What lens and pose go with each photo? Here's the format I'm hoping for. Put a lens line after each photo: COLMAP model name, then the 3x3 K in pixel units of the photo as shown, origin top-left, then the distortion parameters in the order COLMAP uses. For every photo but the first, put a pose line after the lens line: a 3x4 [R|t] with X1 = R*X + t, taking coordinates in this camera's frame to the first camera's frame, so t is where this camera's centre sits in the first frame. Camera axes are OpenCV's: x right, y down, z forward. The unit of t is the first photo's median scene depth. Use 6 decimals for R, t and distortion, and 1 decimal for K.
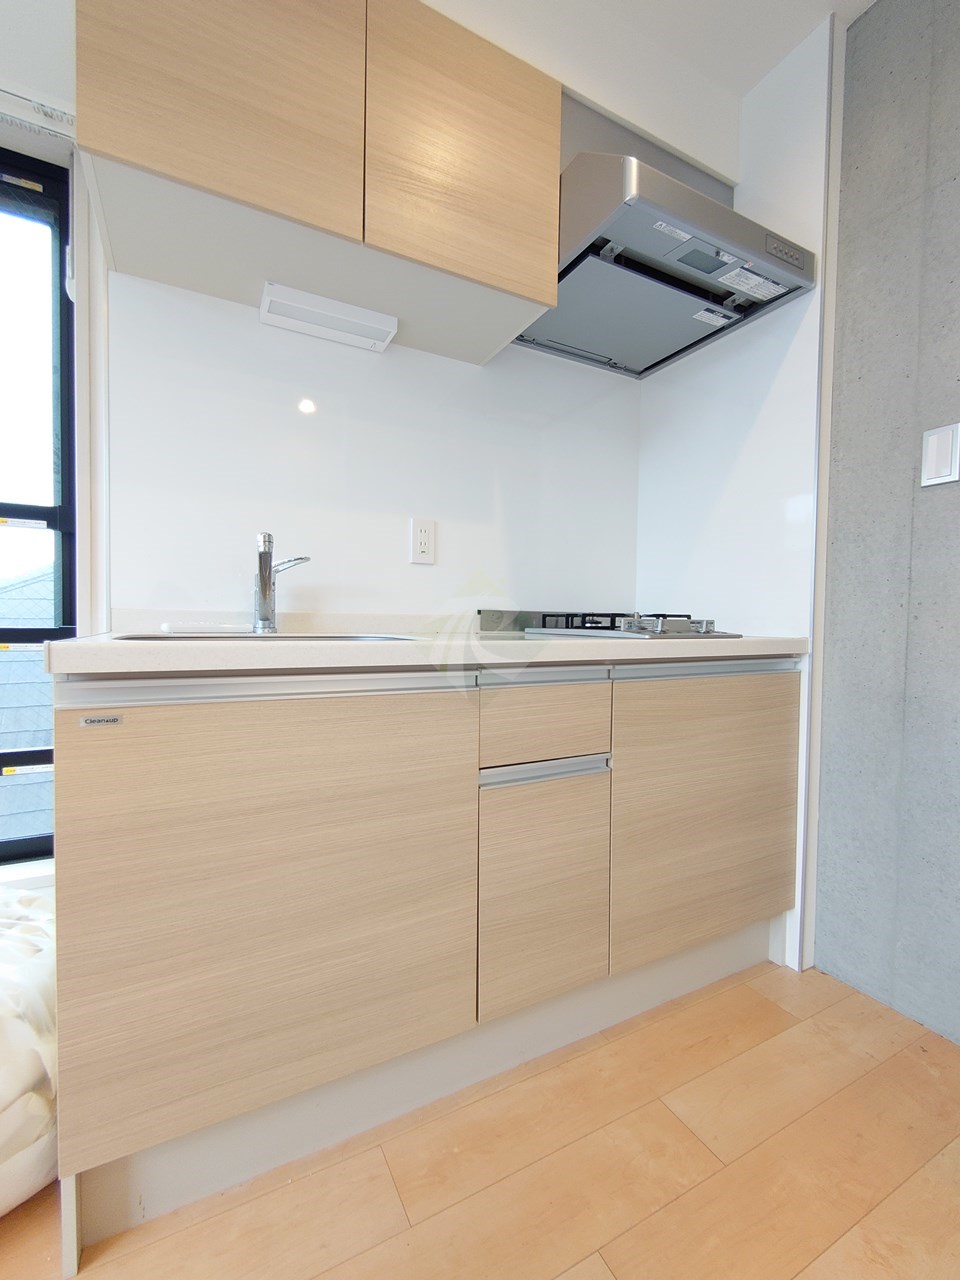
lens RADIAL K [[553.4, 0, 474.6], [0, 553.4, 641.2], [0, 0, 1]] dist [-0.002075, -0.000877]
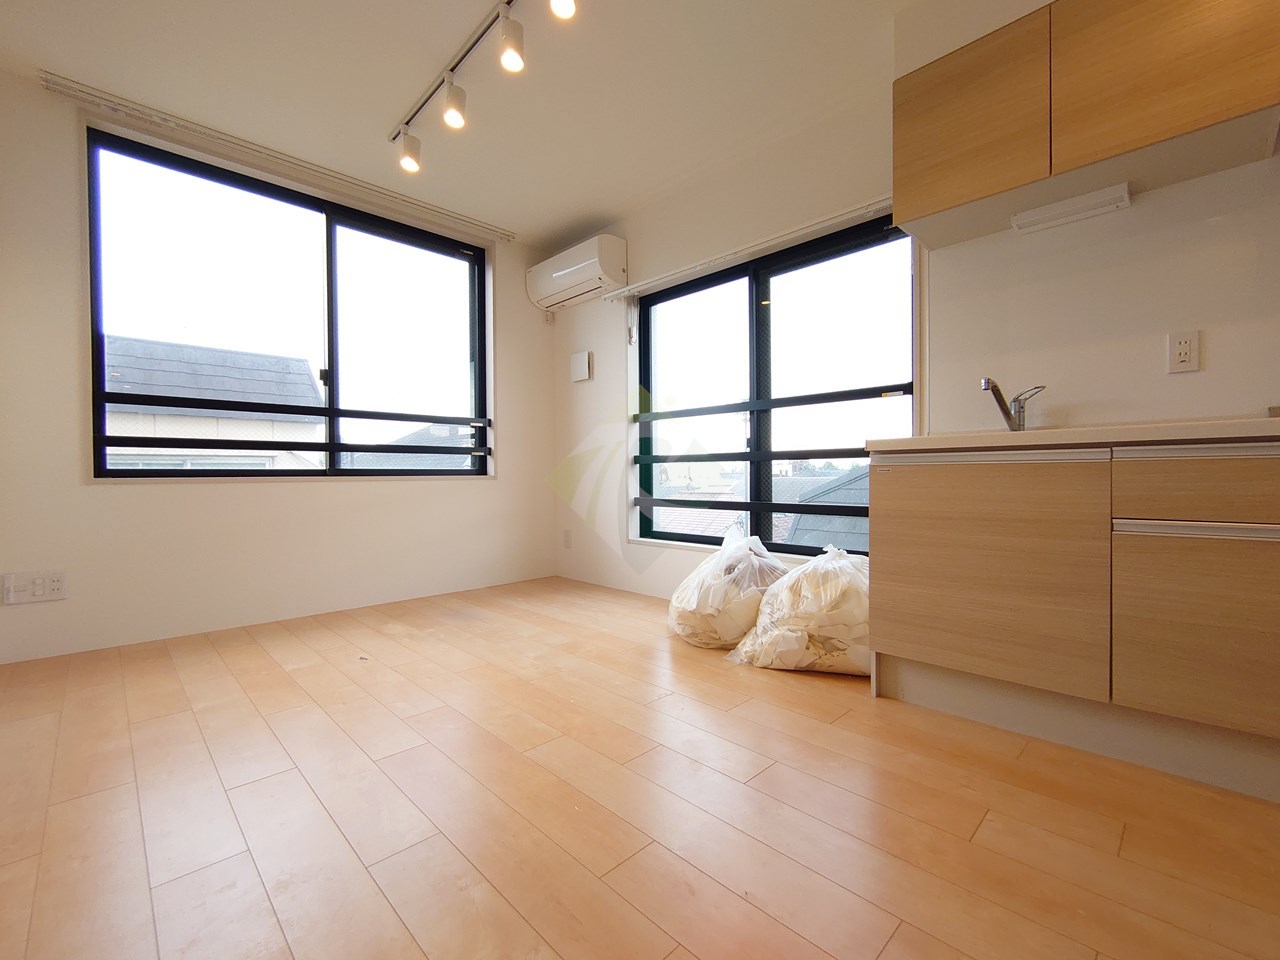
lens RADIAL K [[553.4, 0, 635.2], [0, 553.4, 479.7], [0, 0, 1]] dist [-0.002075, -0.000877]
pose [[0.295832, -0.010915, -0.955178, 0.731162], [-0.022979, 0.999564, -0.018539, 0.140390], [0.954964, 0.027434, 0.295452, -0.424203]]
